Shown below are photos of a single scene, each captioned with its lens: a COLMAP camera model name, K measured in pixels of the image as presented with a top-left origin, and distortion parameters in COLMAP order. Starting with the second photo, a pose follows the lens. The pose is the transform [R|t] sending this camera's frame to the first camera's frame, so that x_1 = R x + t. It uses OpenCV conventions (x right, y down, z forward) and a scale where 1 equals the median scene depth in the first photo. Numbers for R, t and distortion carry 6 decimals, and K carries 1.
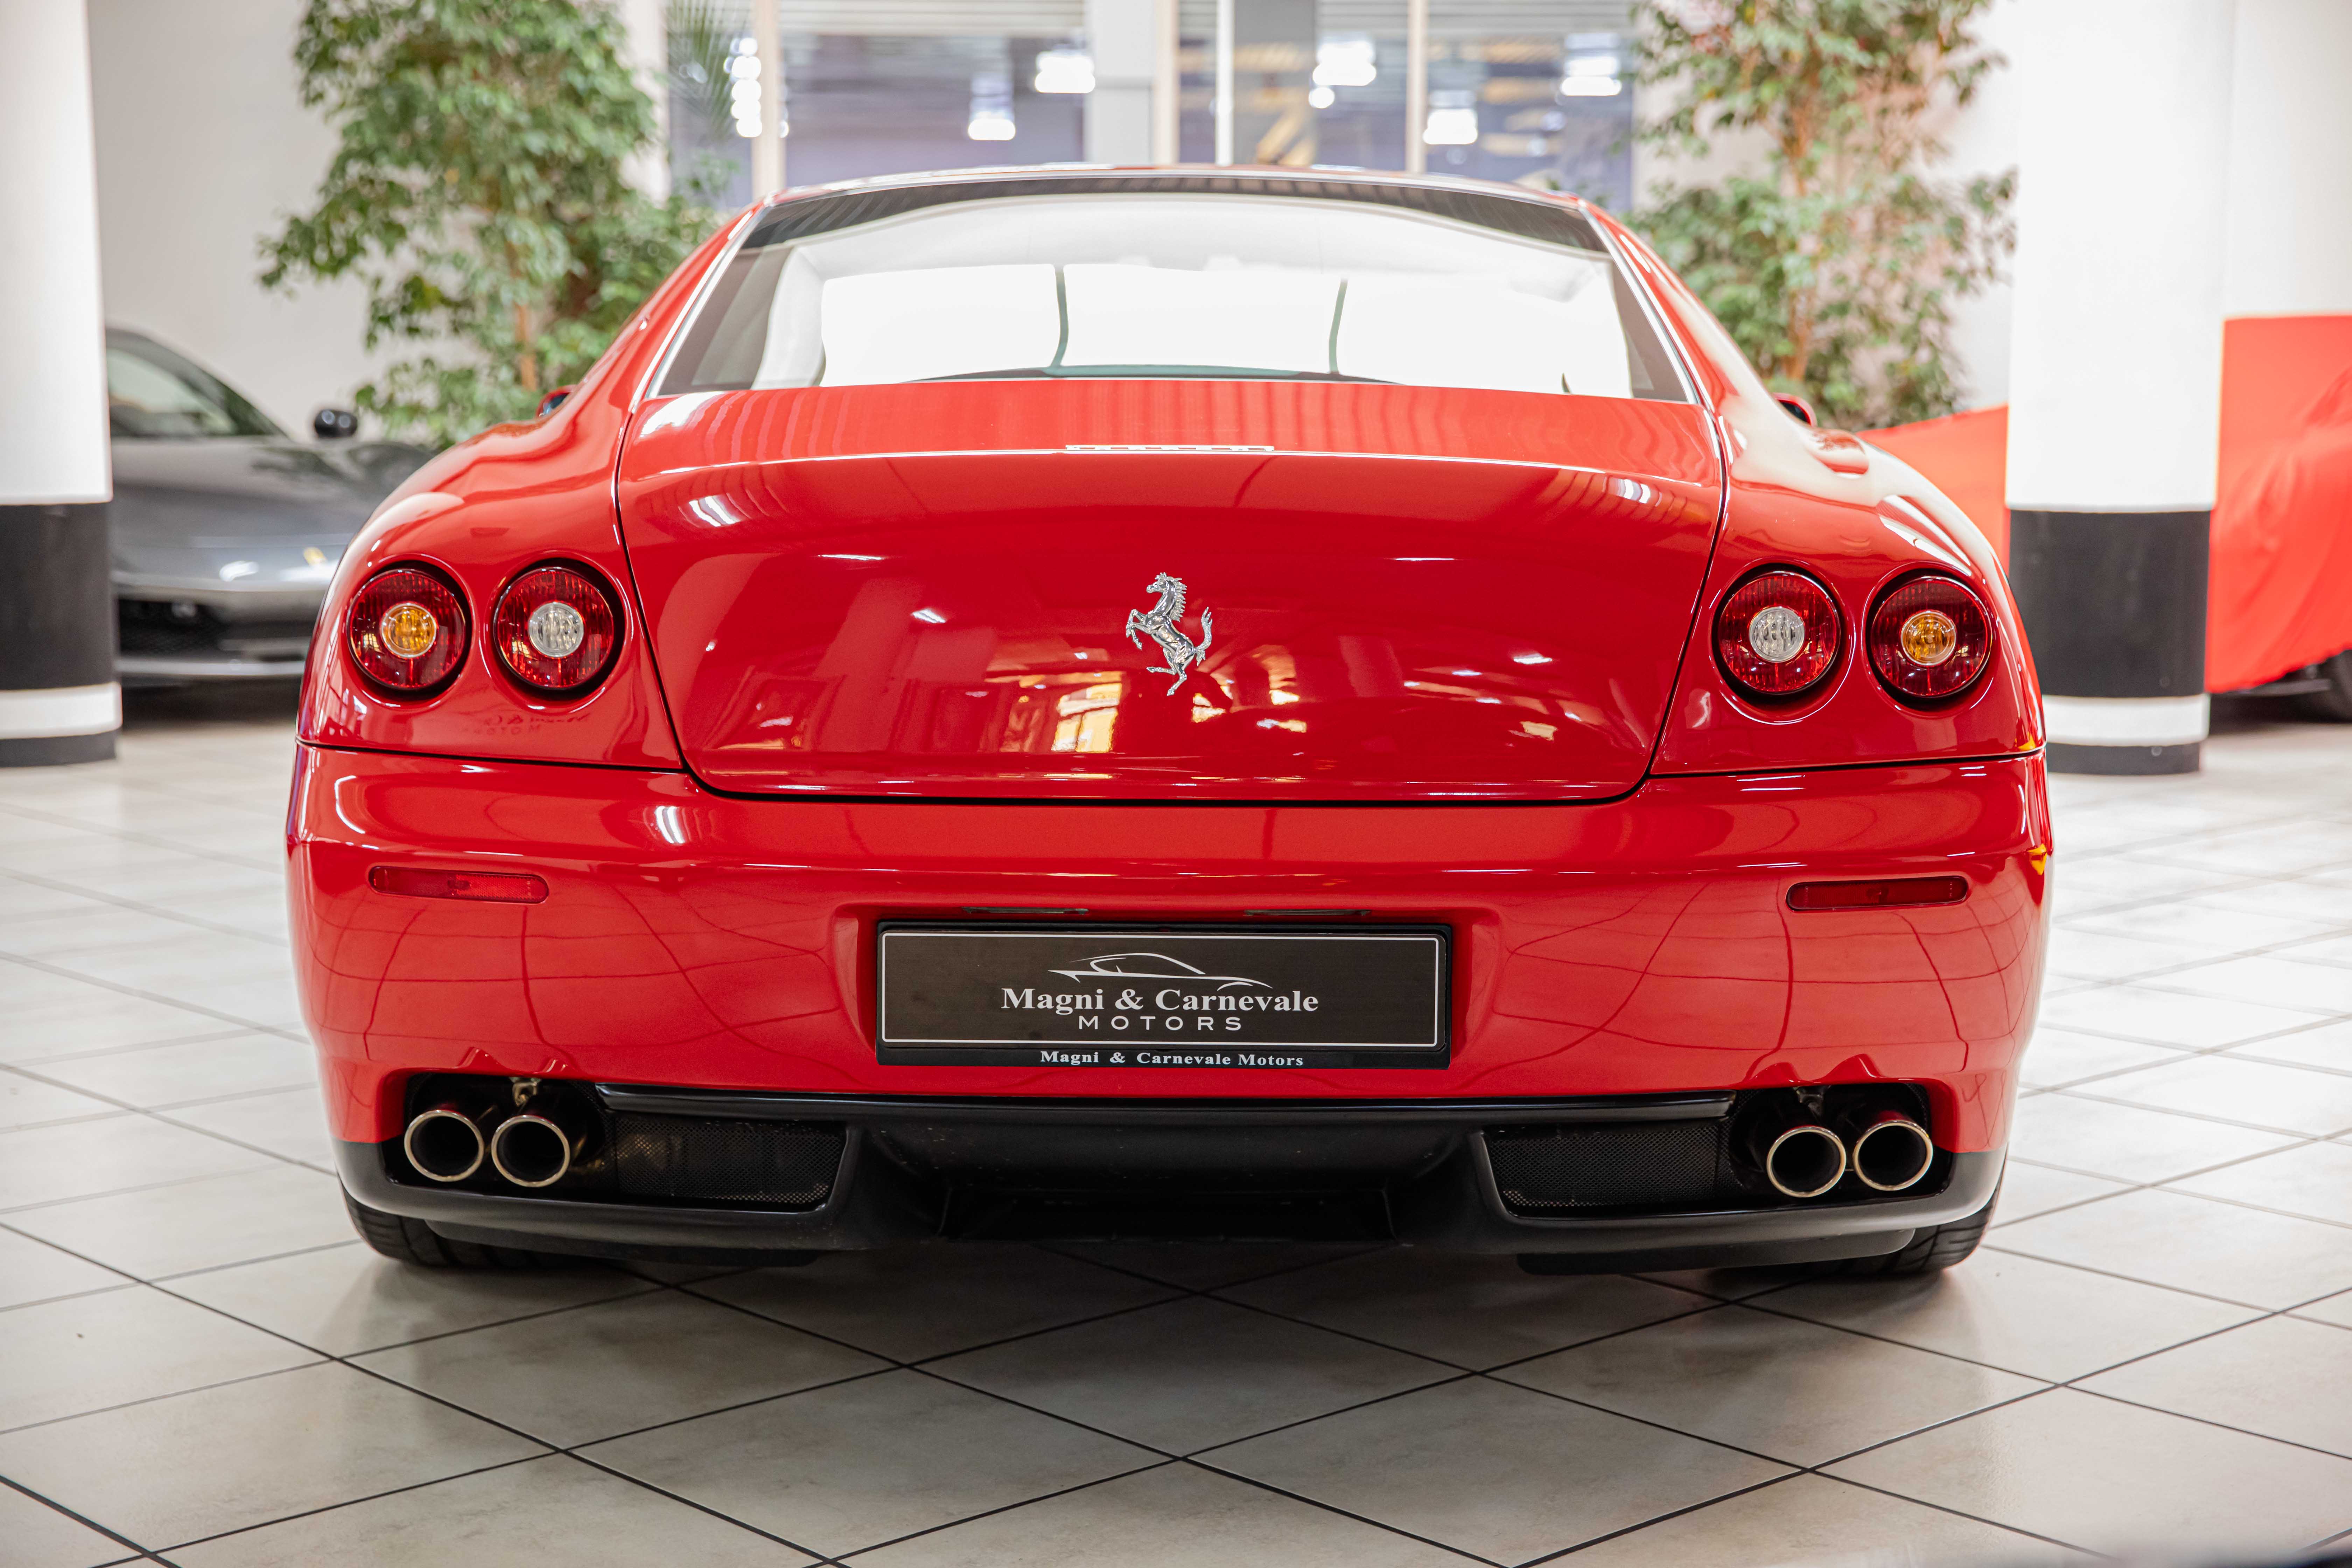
lens RADIAL K [[3549.9, 0, 1176.0], [0, 3549.9, 784.0], [0, 0, 1]] dist [0.098913, 0.239353]
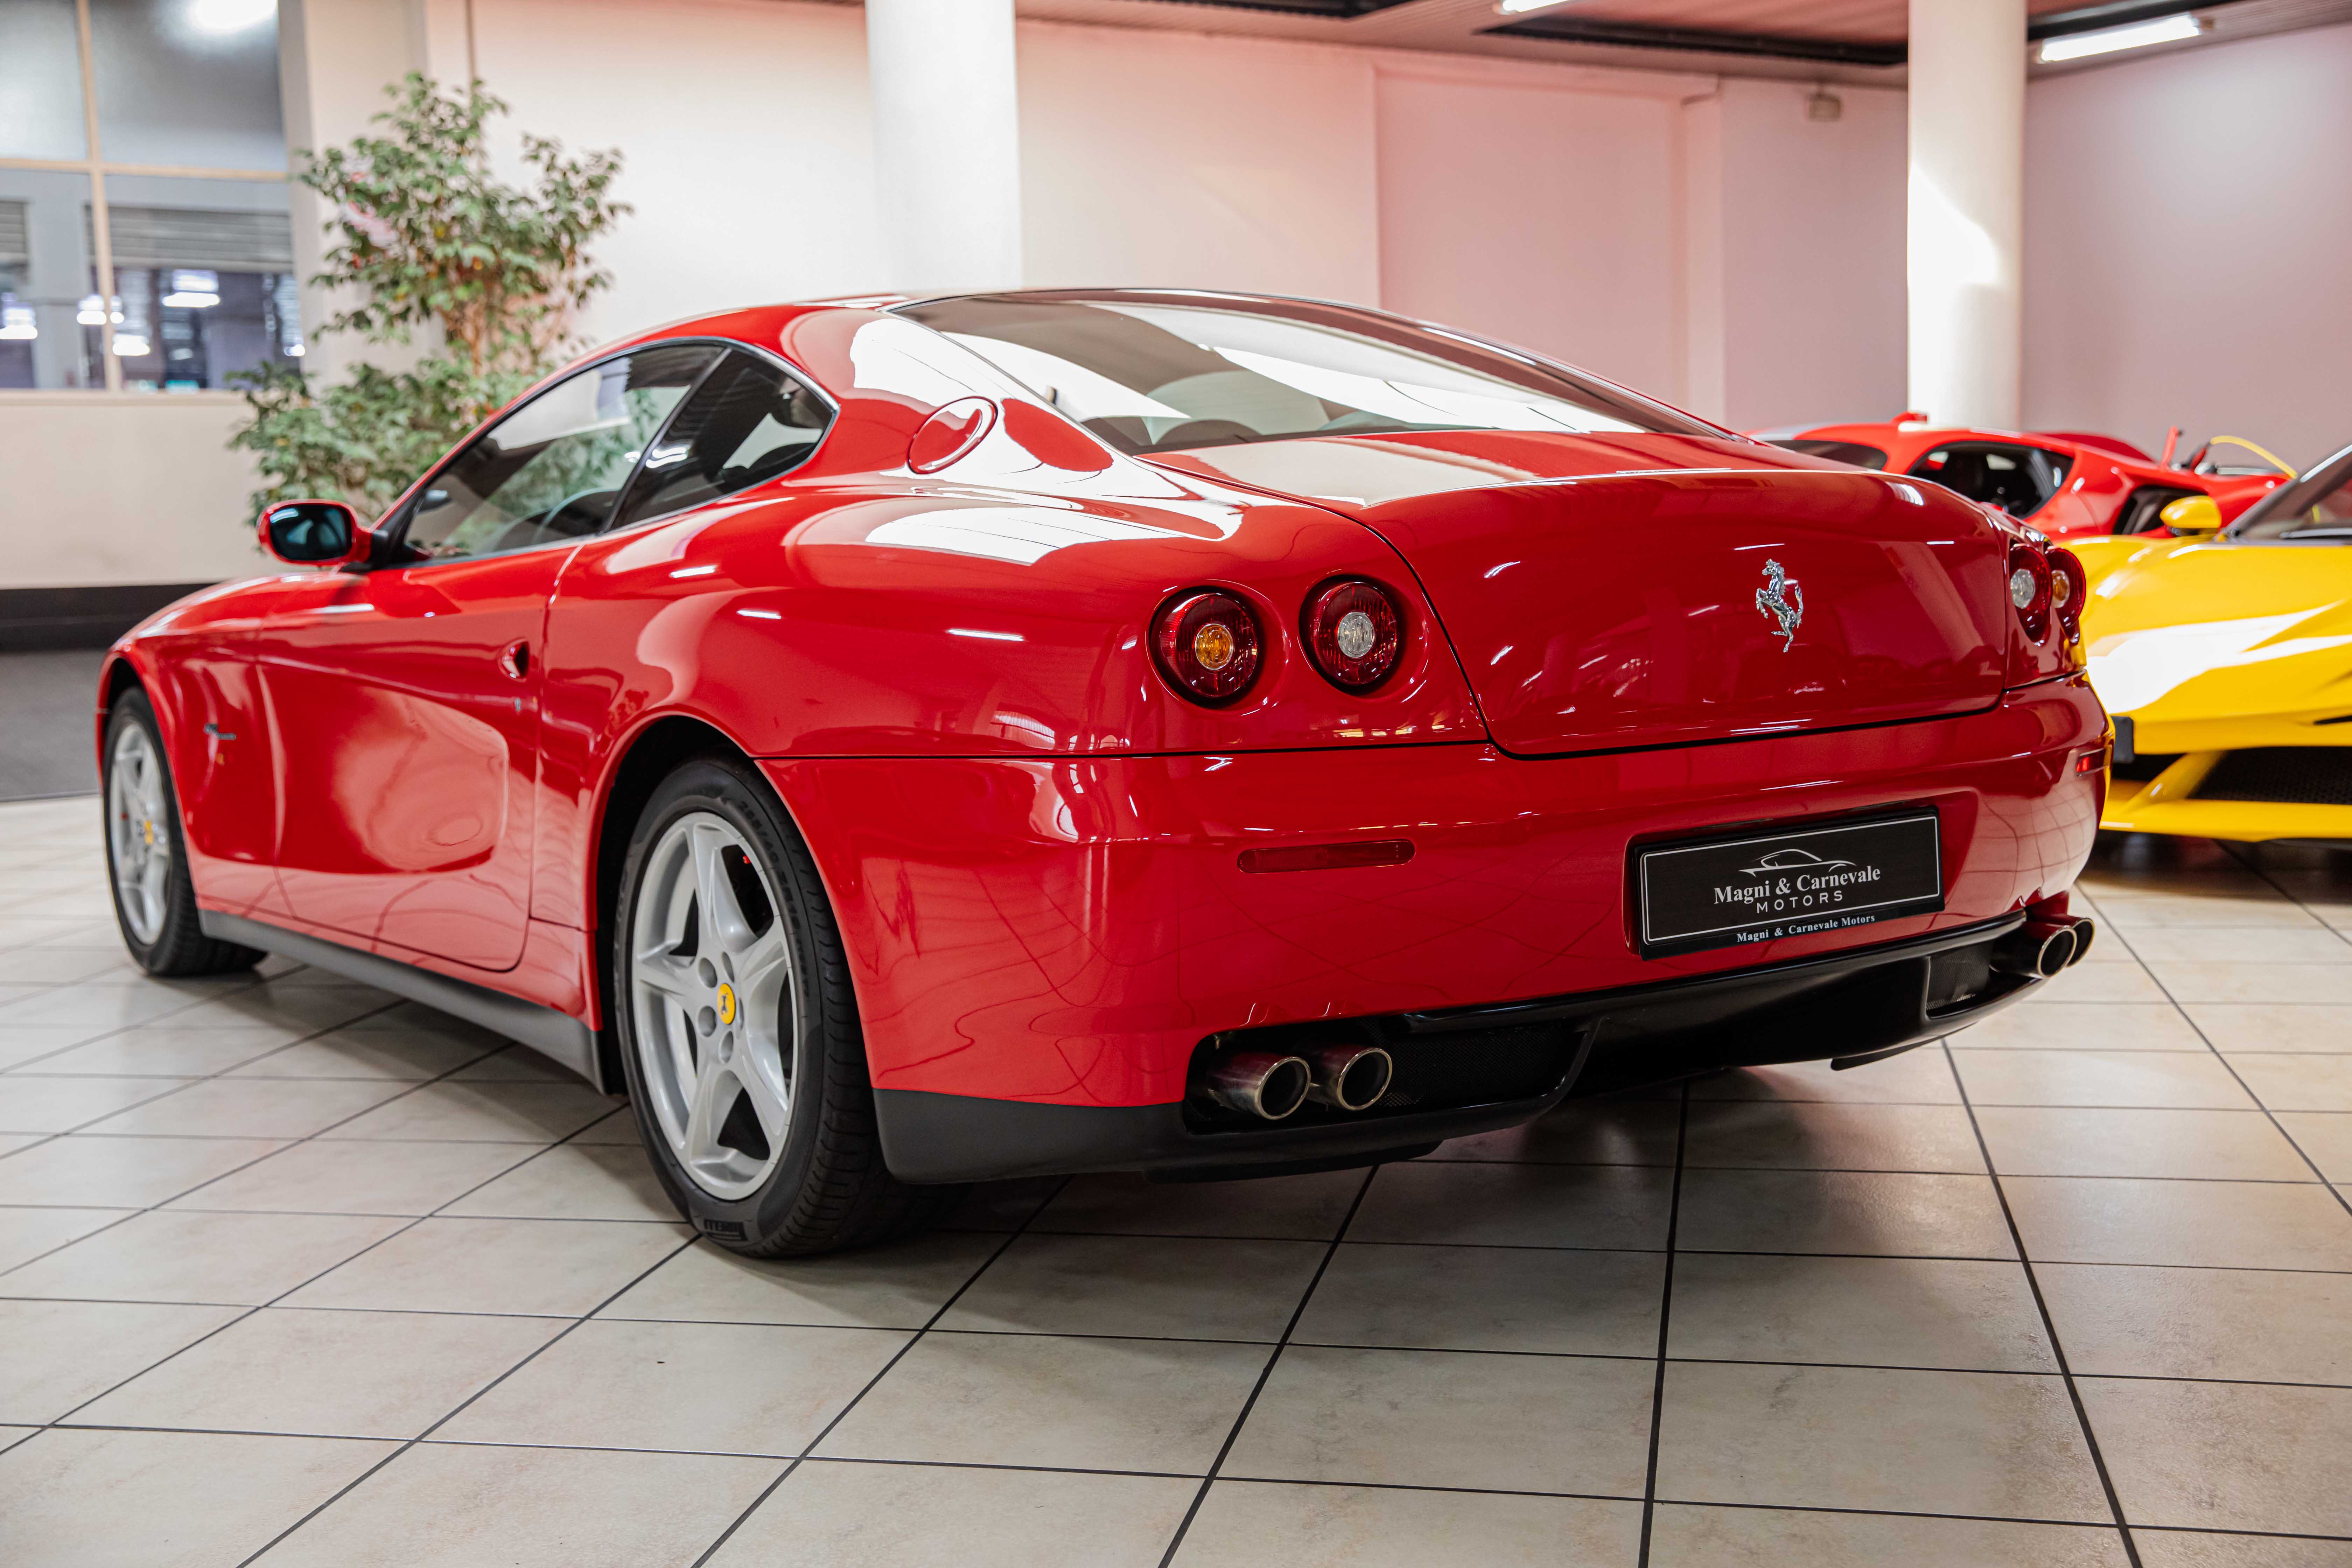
lens RADIAL K [[2692.9, 0, 1176.0], [0, 2692.9, 784.0], [0, 0, 1]] dist [0.058931, -0.008251]
pose [[0.816895, -0.090007, 0.569720, -0.755761], [0.104460, 0.994502, 0.007335, -0.007158], [-0.567248, 0.053521, 0.821806, 0.309012]]
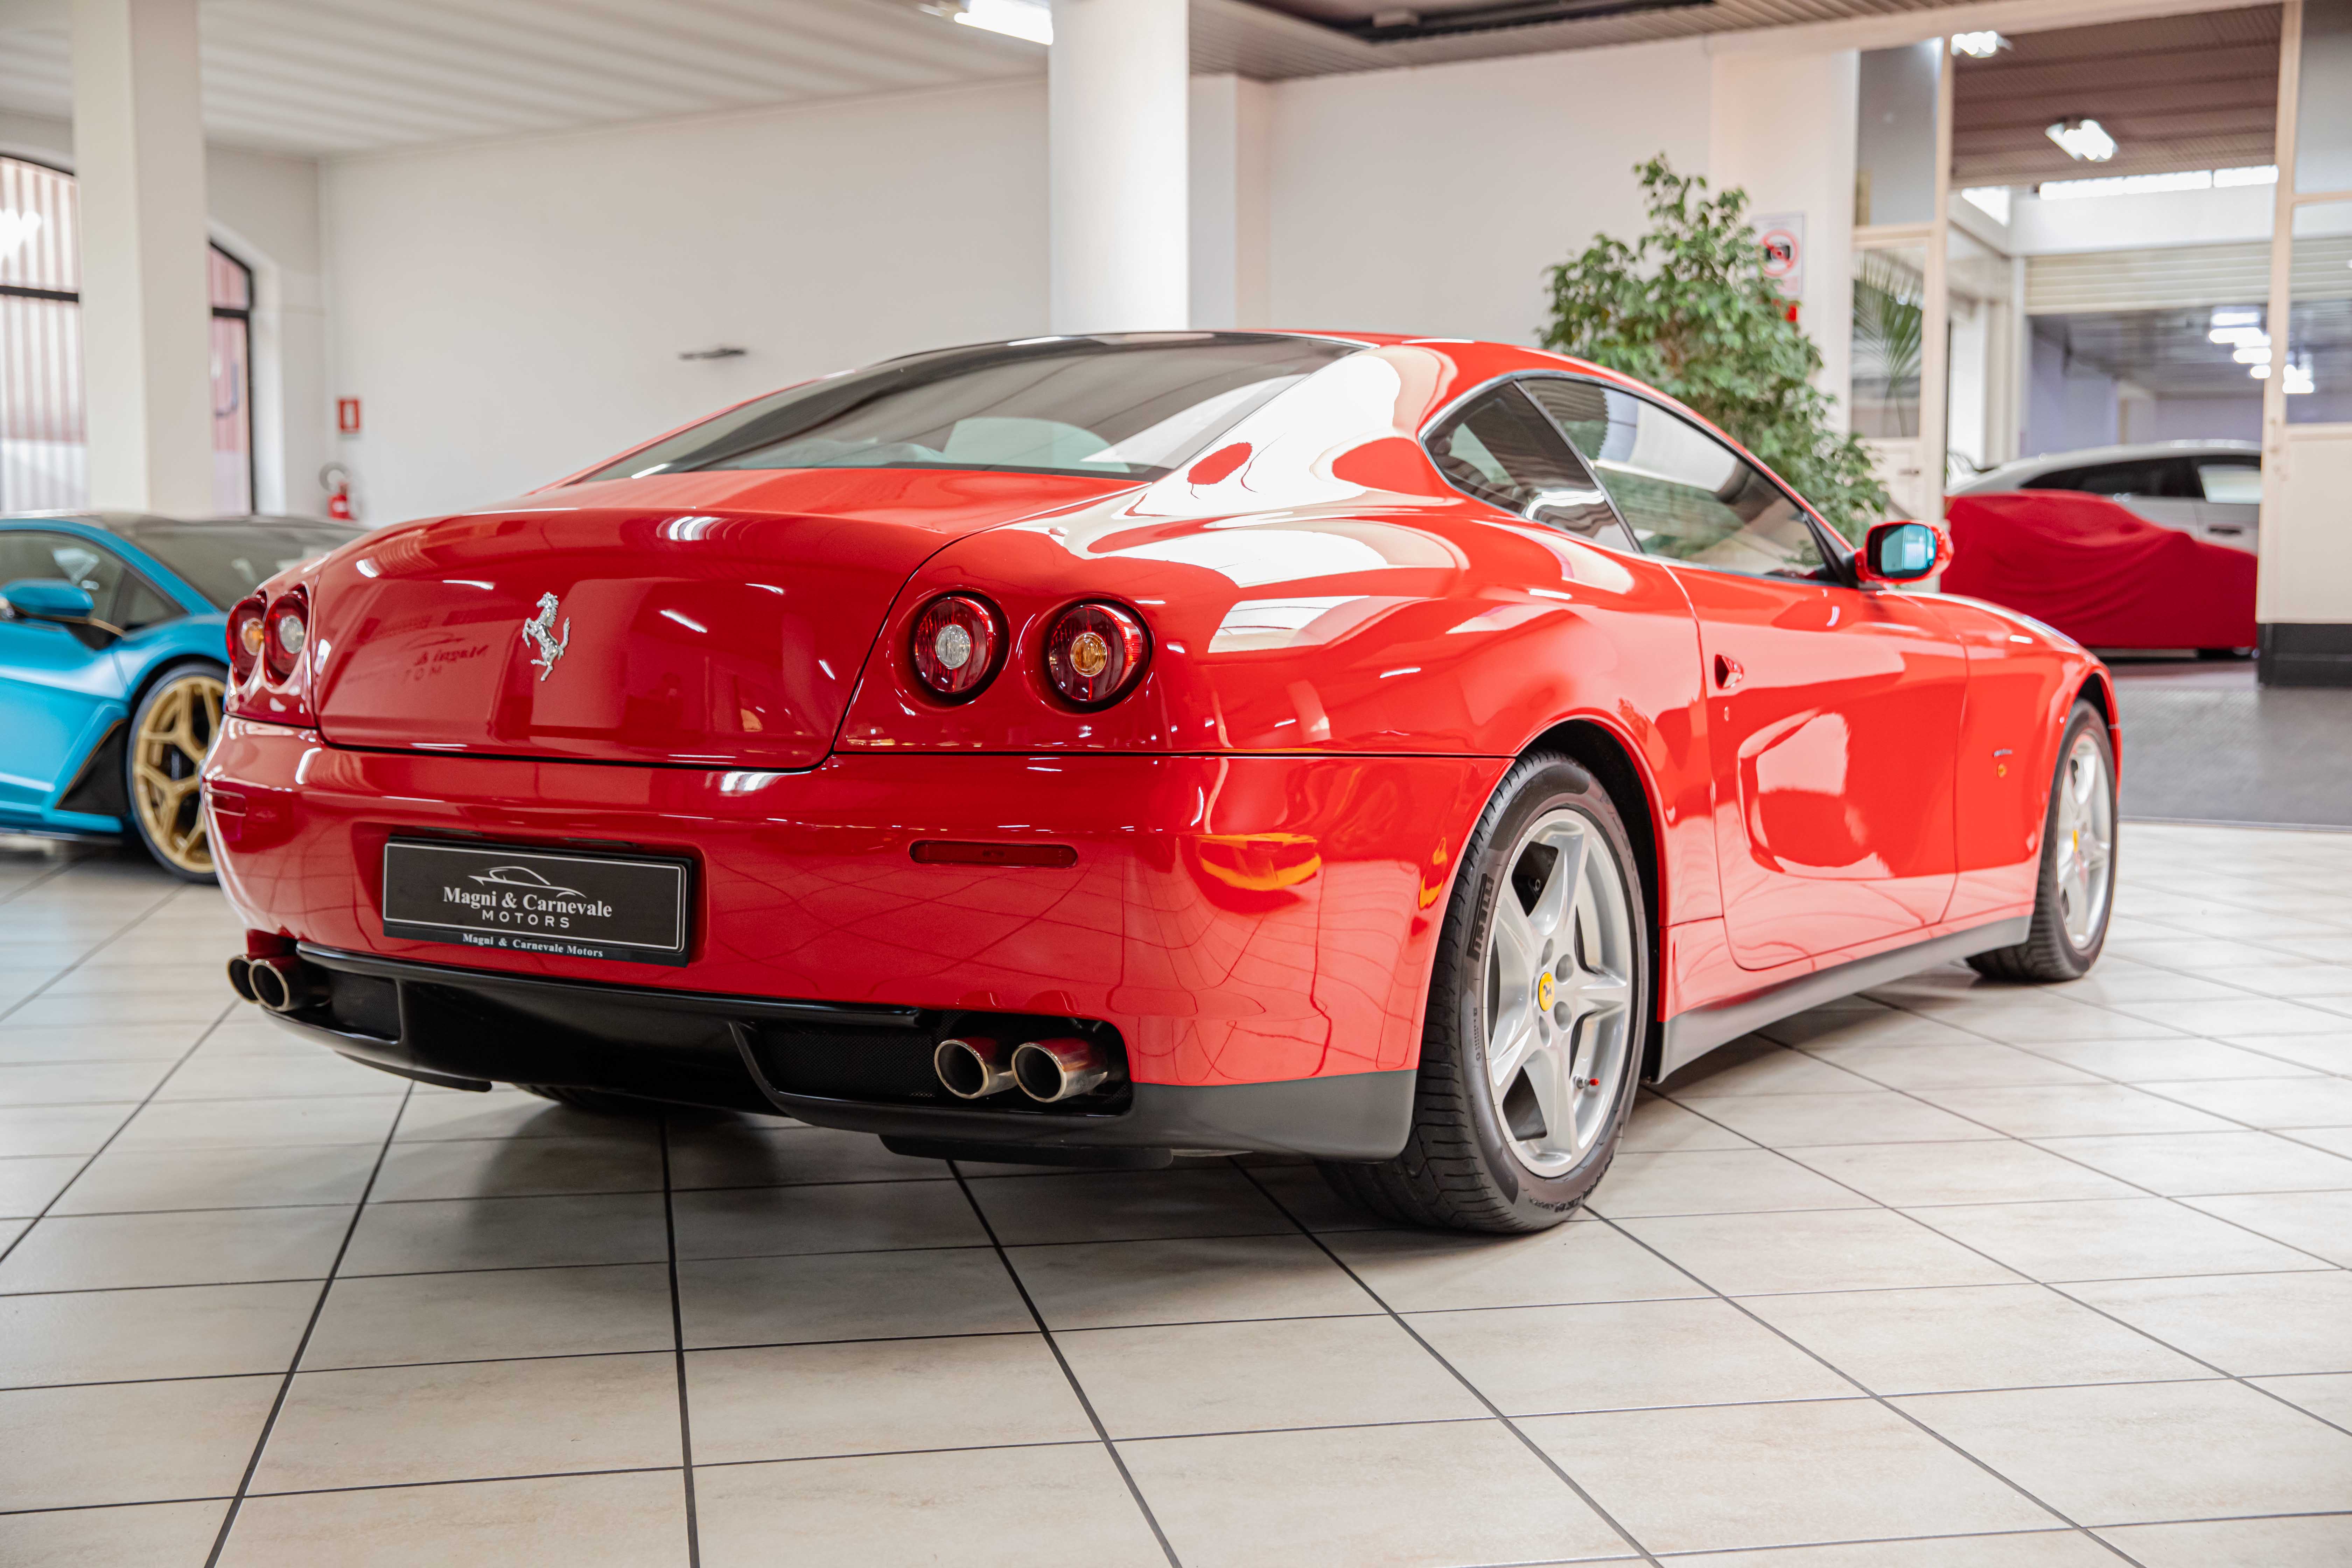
lens RADIAL K [[2791.4, 0, 1176.0], [0, 2791.4, 784.0], [0, 0, 1]] dist [0.009899, 0.002355]
pose [[0.847964, 0.036311, -0.528808, 0.776586], [-0.062211, 0.997573, -0.031259, 0.033458], [0.526390, 0.059404, 0.848166, 0.213799]]
